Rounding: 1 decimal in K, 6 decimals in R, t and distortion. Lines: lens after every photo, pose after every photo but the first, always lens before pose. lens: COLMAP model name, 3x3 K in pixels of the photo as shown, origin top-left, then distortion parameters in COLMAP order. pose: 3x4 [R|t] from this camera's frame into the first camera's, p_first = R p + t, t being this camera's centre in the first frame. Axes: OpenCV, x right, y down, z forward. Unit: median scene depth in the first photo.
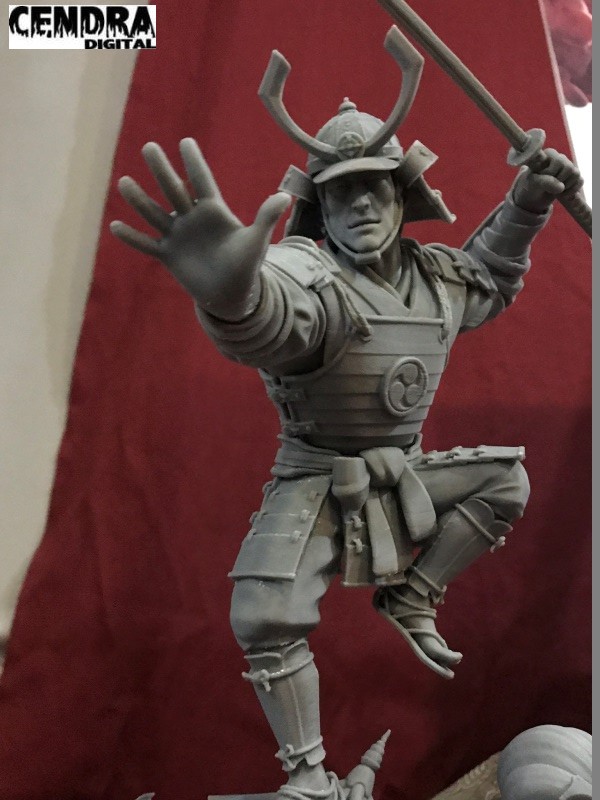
lens RADIAL K [[864.4, 0, 305.8], [0, 864.4, 386.2], [0, 0, 1]] dist [0.009517, 0.000000]
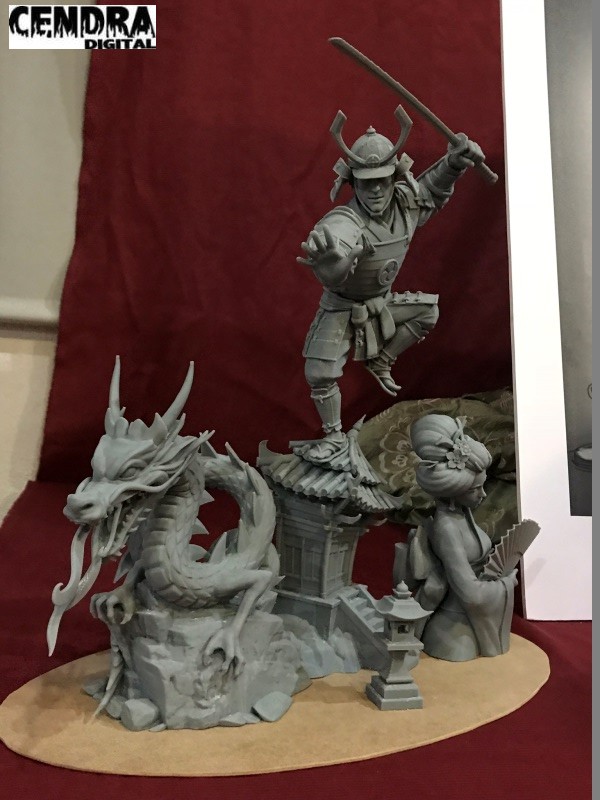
lens RADIAL K [[864.4, 0, 288.9], [0, 864.4, 391.9], [0, 0, 1]] dist [0.009517, 0.000000]
pose [[0.995655, 0.011021, 0.092467, -0.322229], [-0.047845, 0.912428, 0.406430, -0.585248], [-0.079890, -0.409088, 0.908991, -1.046513]]
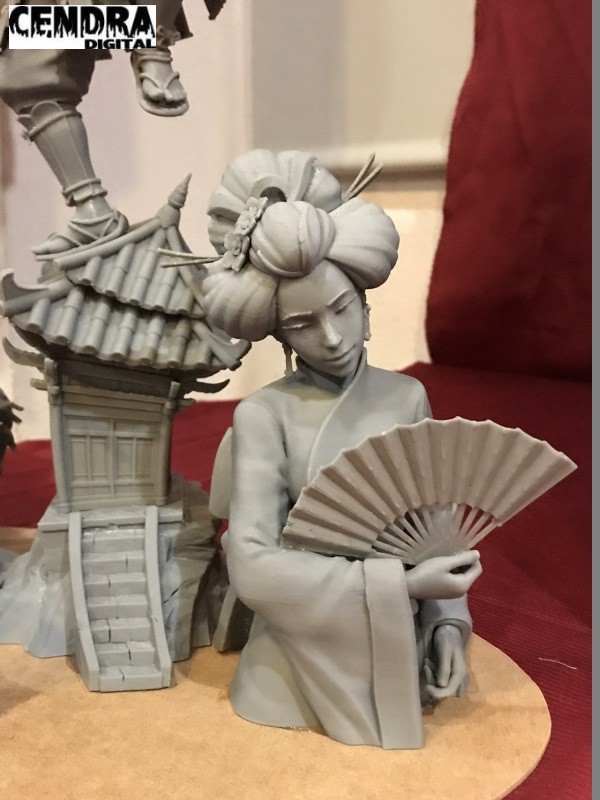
lens RADIAL K [[864.4, 0, 307.0], [0, 864.4, 405.3], [0, 0, 1]] dist [0.009517, 0.000000]
pose [[0.688468, 0.087383, -0.719984, 1.061589], [0.285984, 0.879573, 0.380217, 0.289388], [0.666502, -0.467671, 0.580567, 0.326484]]
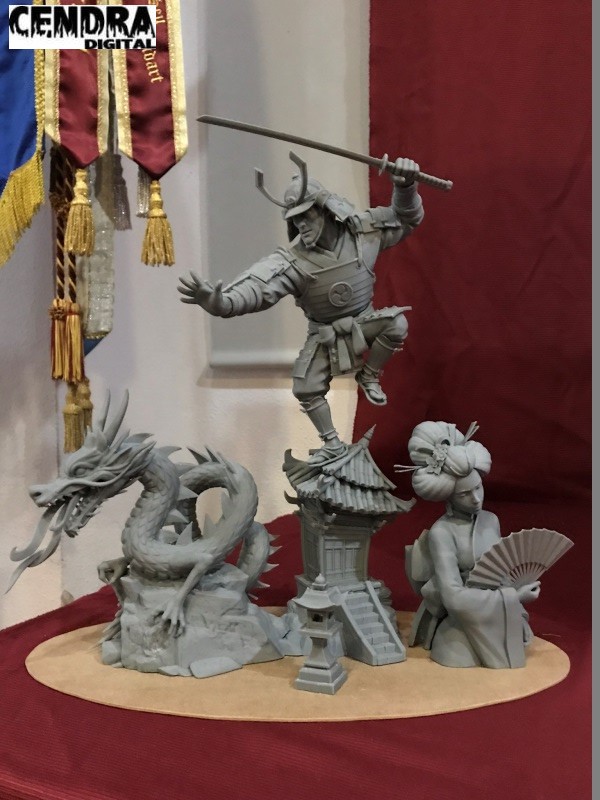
lens RADIAL K [[742.6, 0, 294.9], [0, 742.6, 392.0], [0, 0, 1]] dist [0.002091, 0.000000]
pose [[0.834005, -0.056657, -0.548841, 1.107705], [0.255213, 0.921521, 0.292687, -0.378622], [0.489186, -0.384173, 0.783012, -0.758887]]
